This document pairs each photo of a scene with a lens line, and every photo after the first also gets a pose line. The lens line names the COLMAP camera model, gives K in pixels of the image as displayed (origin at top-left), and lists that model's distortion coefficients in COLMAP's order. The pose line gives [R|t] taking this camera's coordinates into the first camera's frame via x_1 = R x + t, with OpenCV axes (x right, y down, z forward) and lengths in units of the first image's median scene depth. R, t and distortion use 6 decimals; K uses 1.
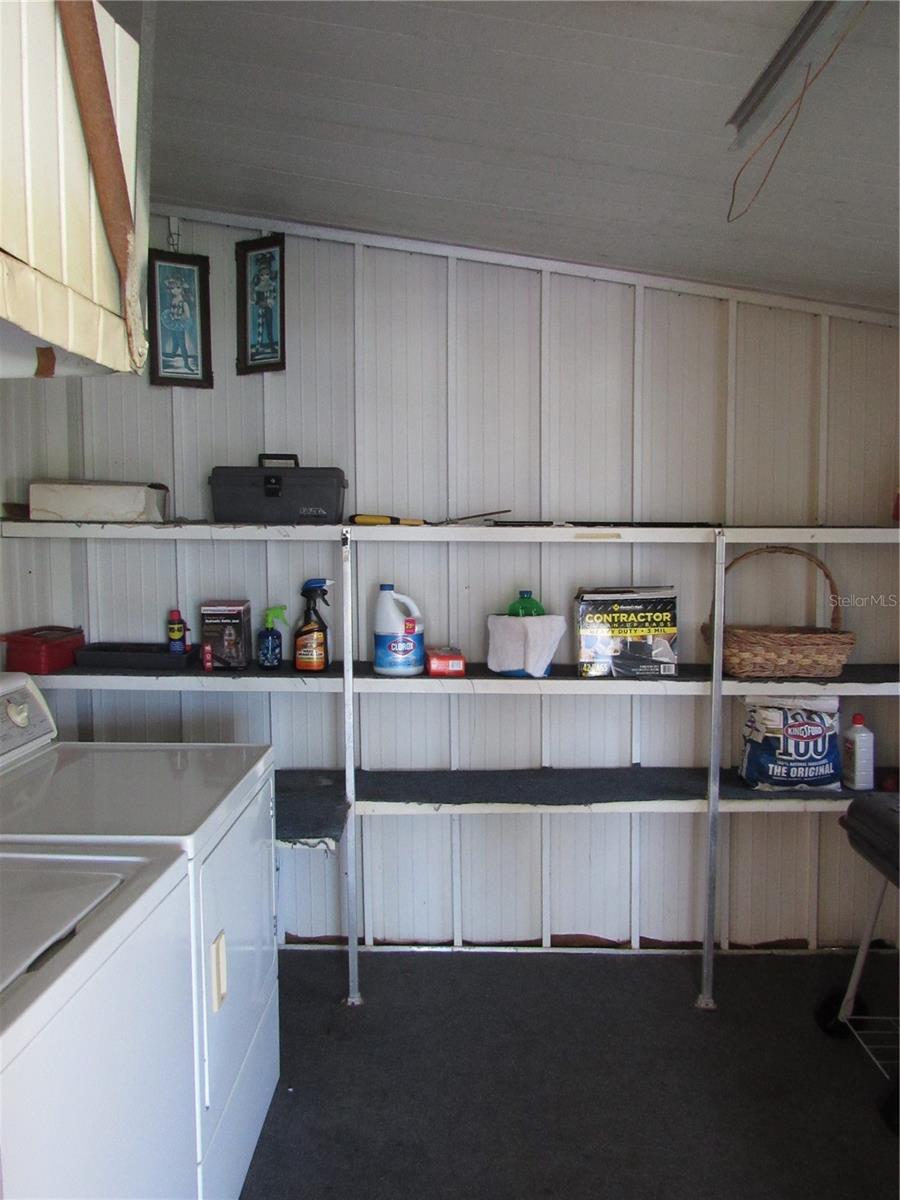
lens RADIAL K [[861.6, 0, 452.6], [0, 861.6, 601.3], [0, 0, 1]] dist [-0.028016, 0.010938]
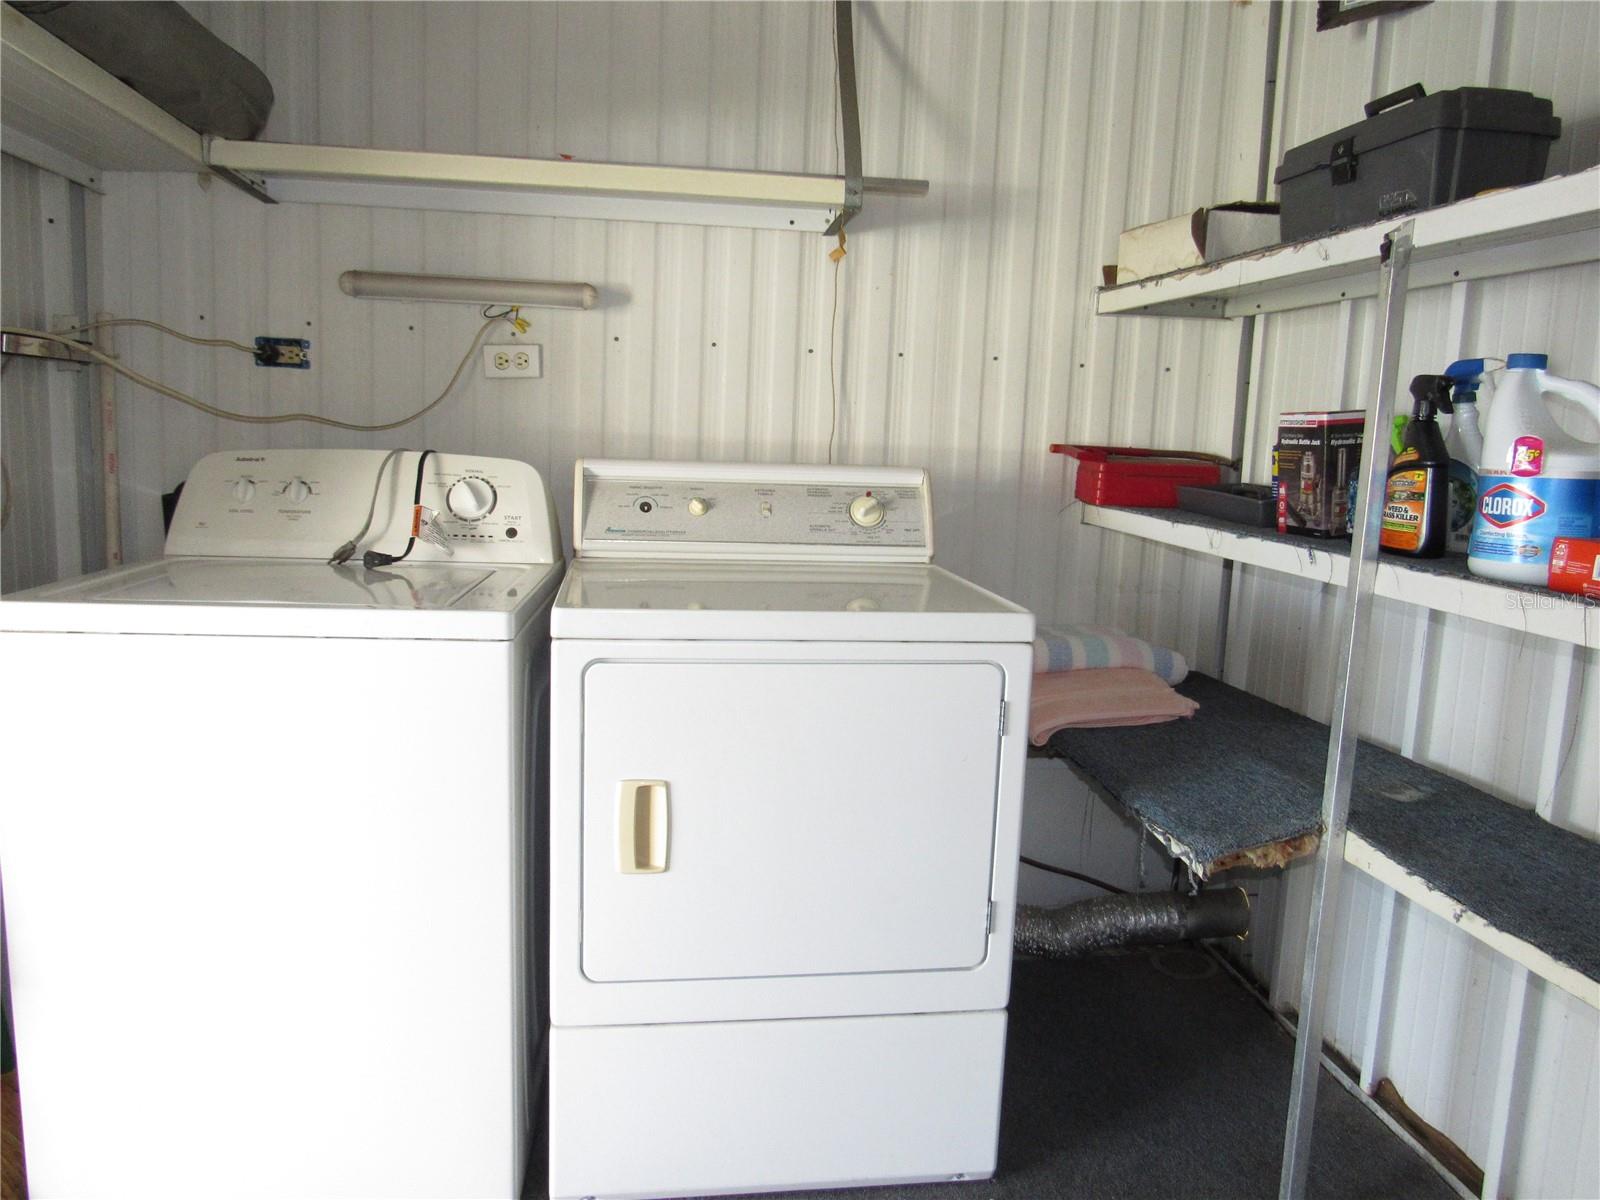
lens RADIAL K [[1148.8, 0, 799.7], [0, 1148.8, 592.9], [0, 0, 1]] dist [-0.028016, 0.010938]
pose [[0.160844, 0.146197, -0.976092, 0.398477], [-0.101002, 0.986215, 0.131070, 0.054351], [0.981798, 0.077506, 0.173393, 0.570288]]
